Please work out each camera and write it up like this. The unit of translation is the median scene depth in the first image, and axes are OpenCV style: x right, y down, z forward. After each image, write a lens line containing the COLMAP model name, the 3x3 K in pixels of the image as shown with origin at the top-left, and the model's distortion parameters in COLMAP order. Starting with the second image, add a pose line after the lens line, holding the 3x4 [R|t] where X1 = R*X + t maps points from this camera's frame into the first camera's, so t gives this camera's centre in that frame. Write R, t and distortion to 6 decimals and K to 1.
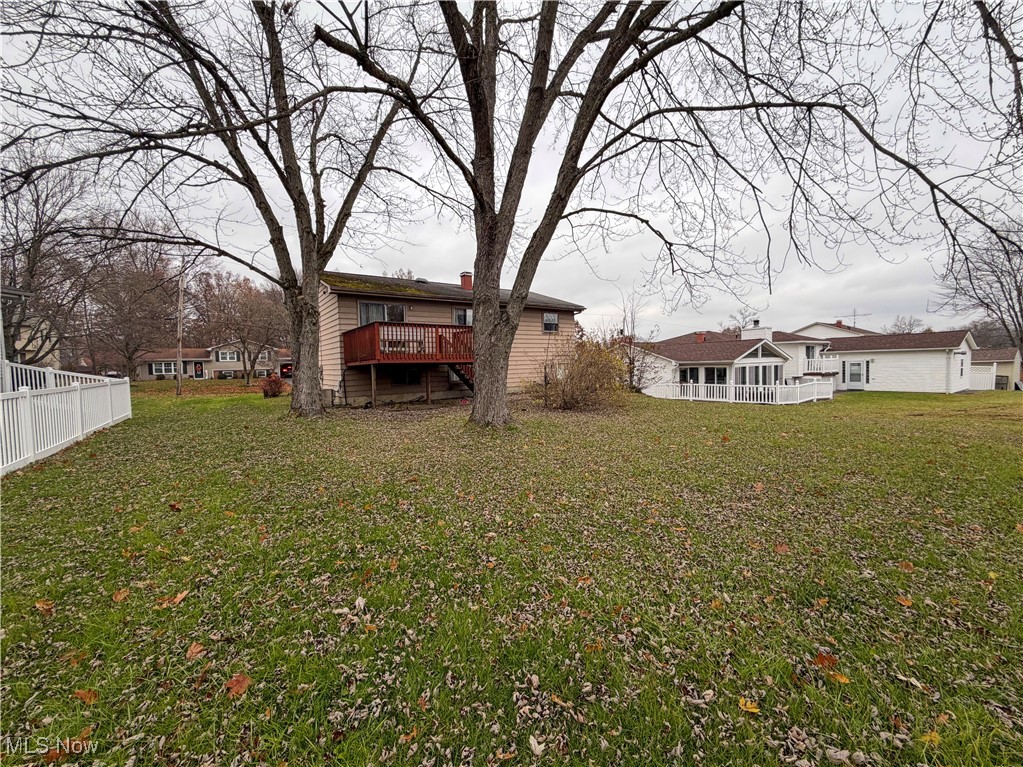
lens RADIAL K [[415.0, 0, 505.6], [0, 415.0, 385.6], [0, 0, 1]] dist [0.000194, 0.000227]
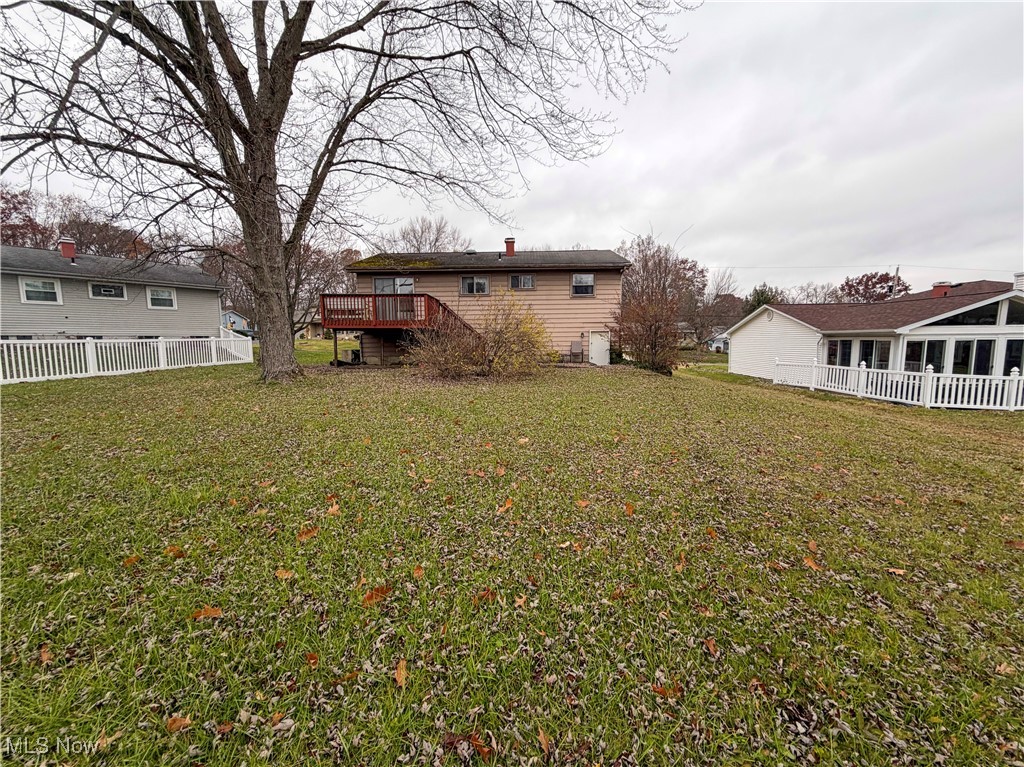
lens RADIAL K [[415.4, 0, 506.5], [0, 415.4, 382.2], [0, 0, 1]] dist [0.000194, 0.000227]
pose [[0.803273, 0.080749, -0.590112, 0.512993], [-0.041971, 0.995978, 0.079155, -0.008311], [0.594130, -0.038815, 0.803432, 0.182165]]
